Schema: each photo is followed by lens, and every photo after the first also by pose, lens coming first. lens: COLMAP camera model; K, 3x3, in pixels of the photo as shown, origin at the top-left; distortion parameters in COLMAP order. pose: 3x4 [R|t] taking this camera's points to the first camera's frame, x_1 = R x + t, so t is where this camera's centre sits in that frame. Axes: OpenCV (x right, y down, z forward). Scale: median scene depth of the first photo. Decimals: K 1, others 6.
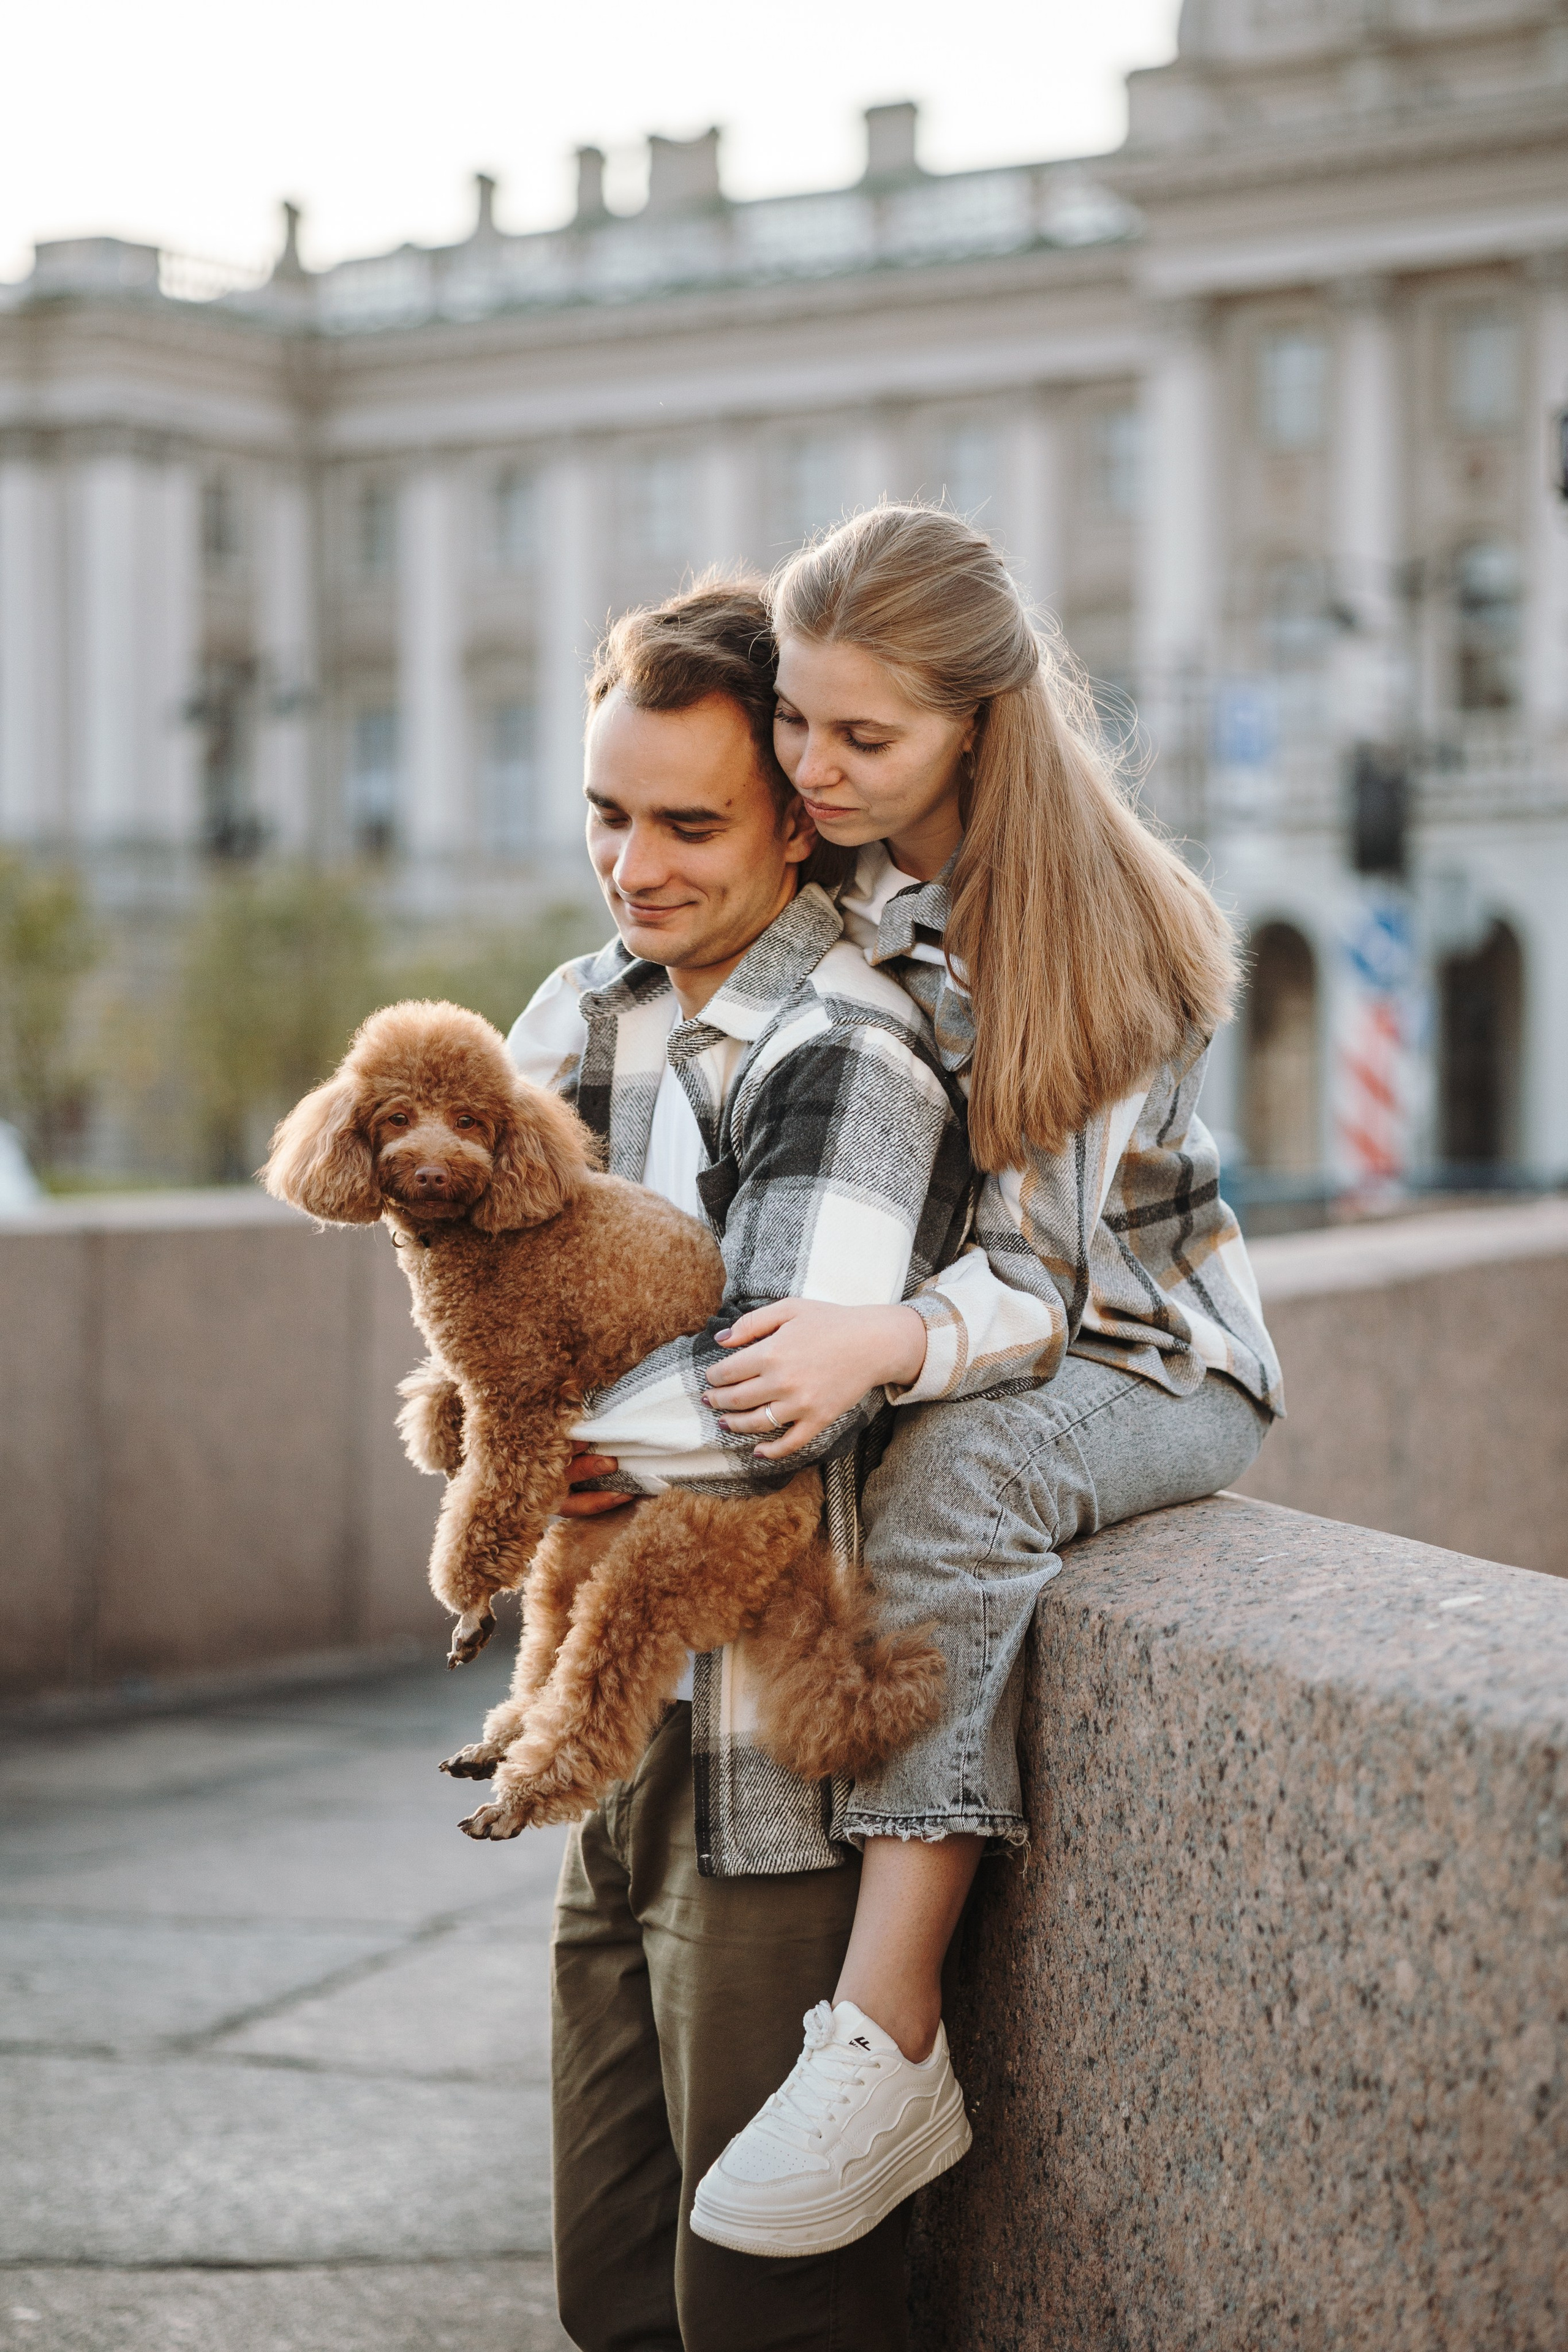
lens RADIAL K [[5813.9, 0, 798.2], [0, 5813.9, 1134.4], [0, 0, 1]] dist [0.315173, -0.718729]
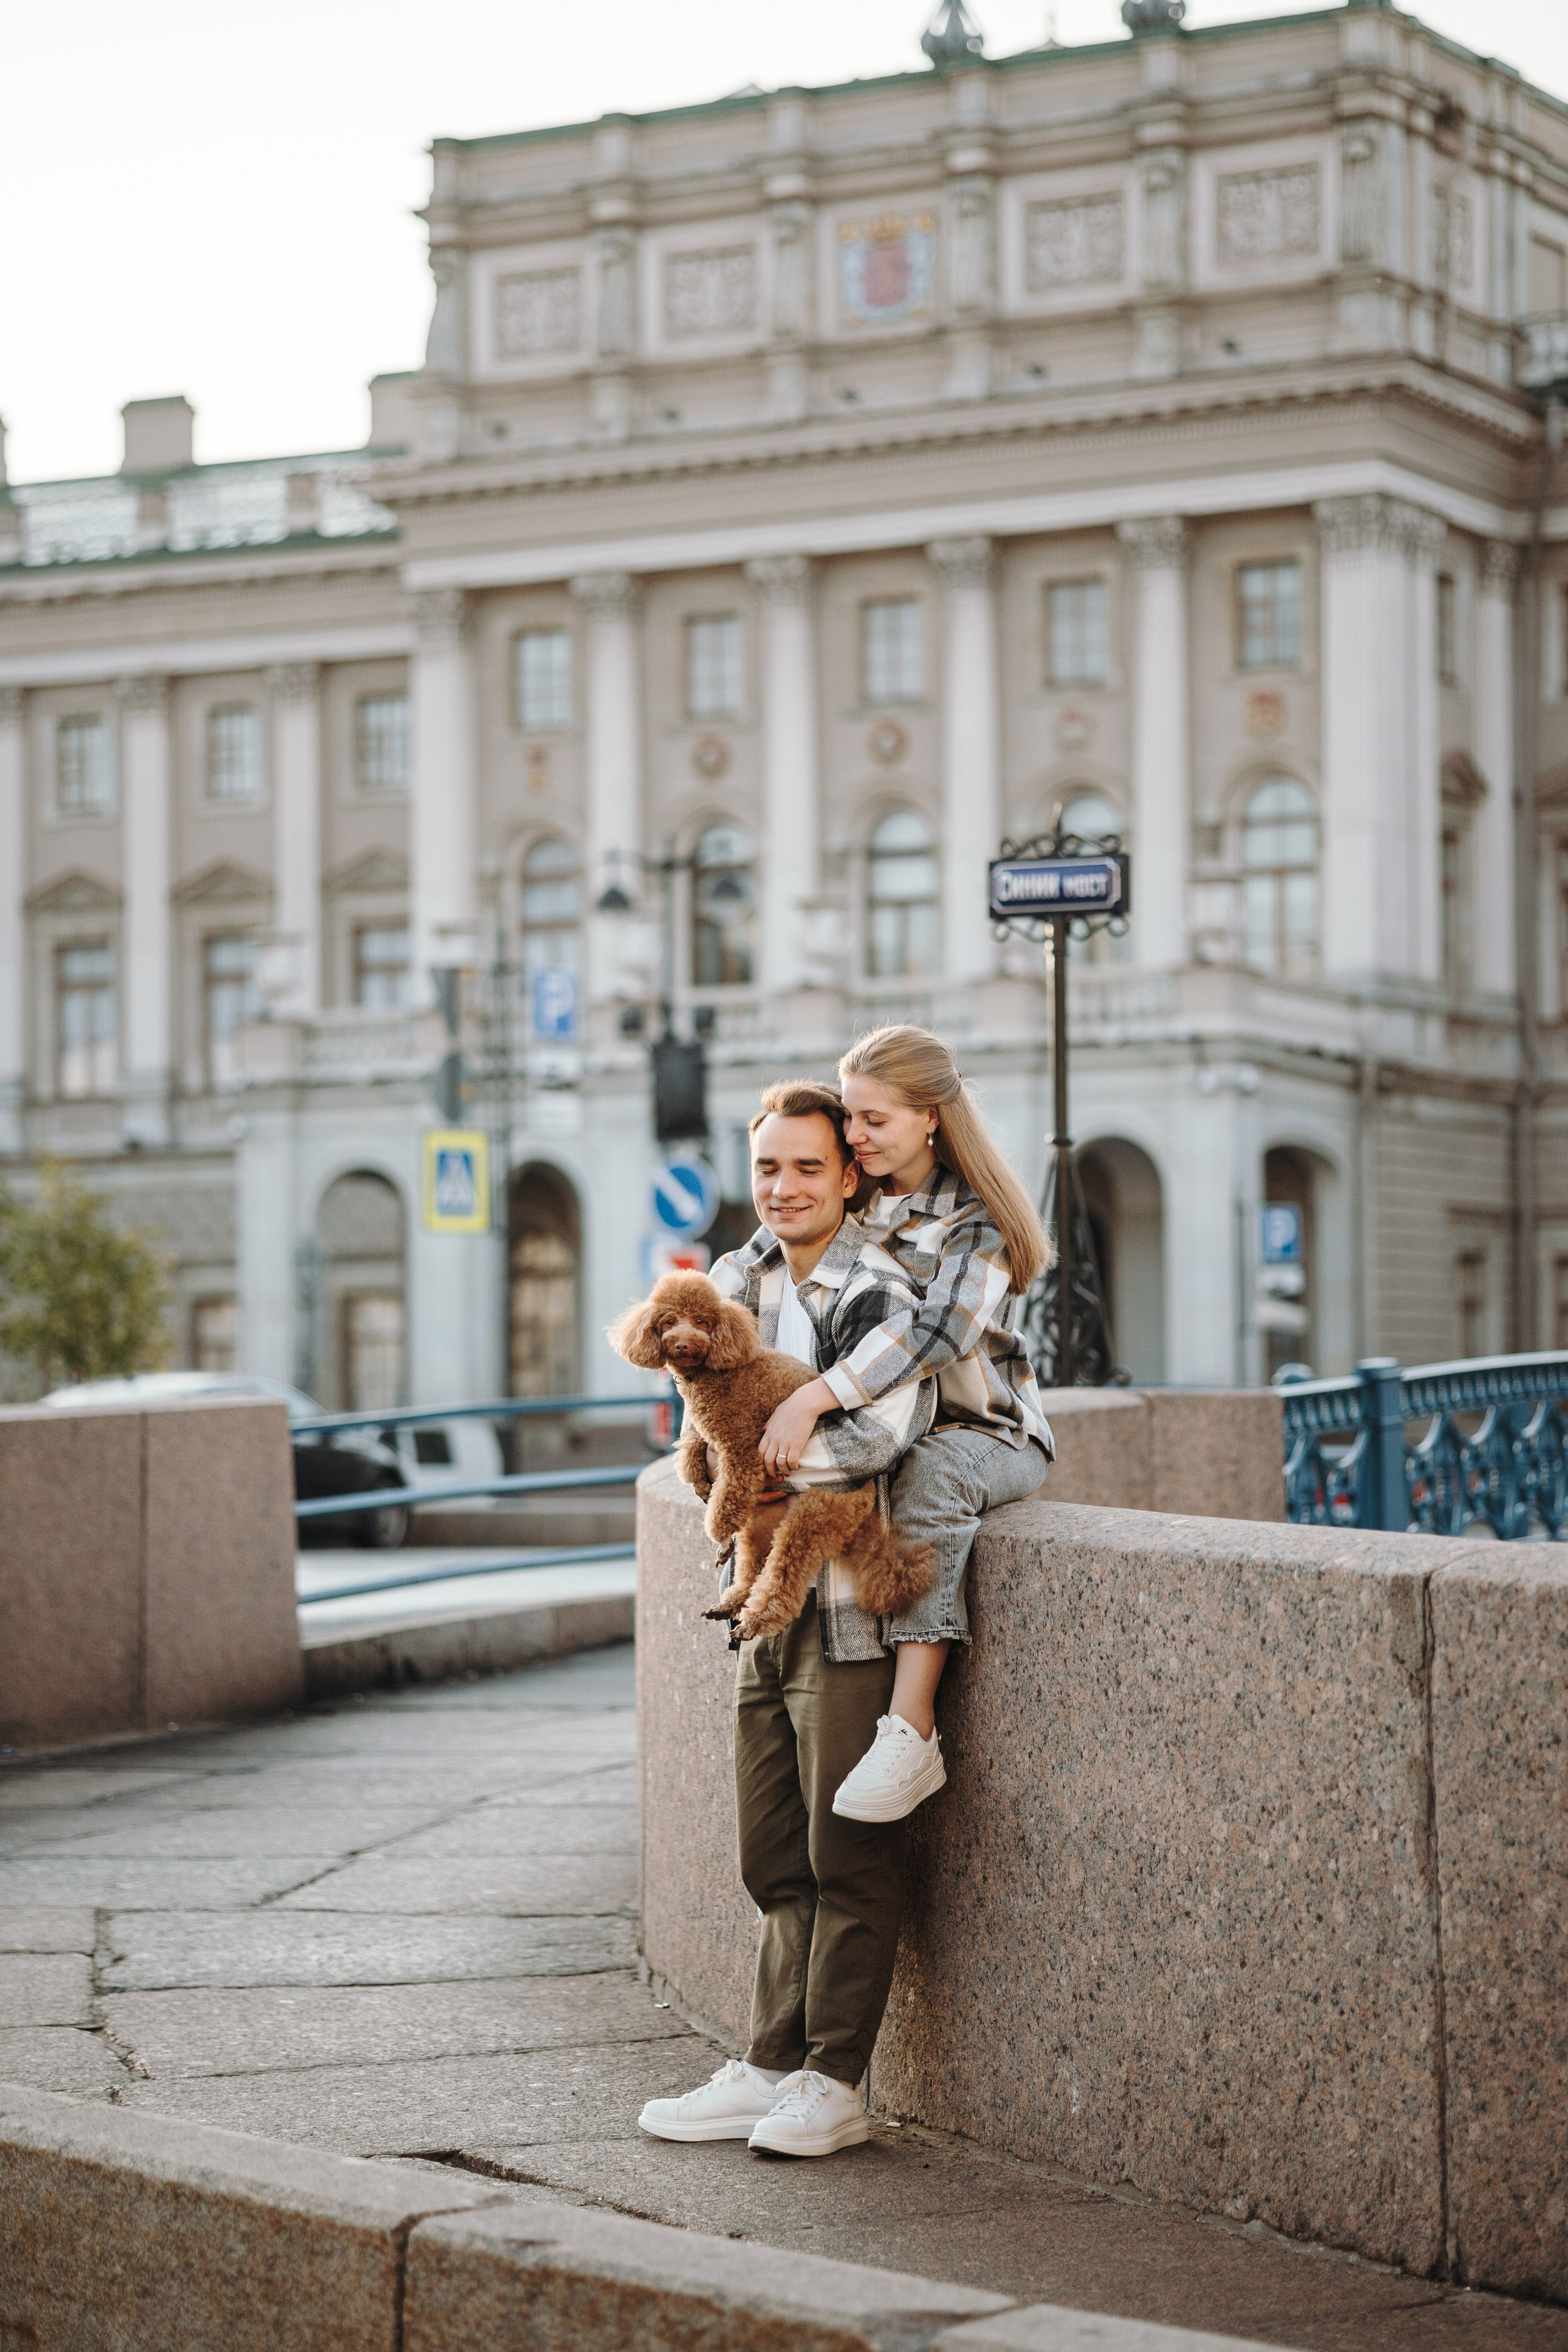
lens RADIAL K [[5989.6, 0, 784.0], [0, 5989.6, 1176.0], [0, 0, 1]] dist [0.474640, -2.211377]
pose [[0.990345, -0.001857, 0.138609, -0.351675], [0.006663, 0.999392, -0.034219, 0.019737], [-0.138461, 0.034812, 0.989756, -1.283493]]
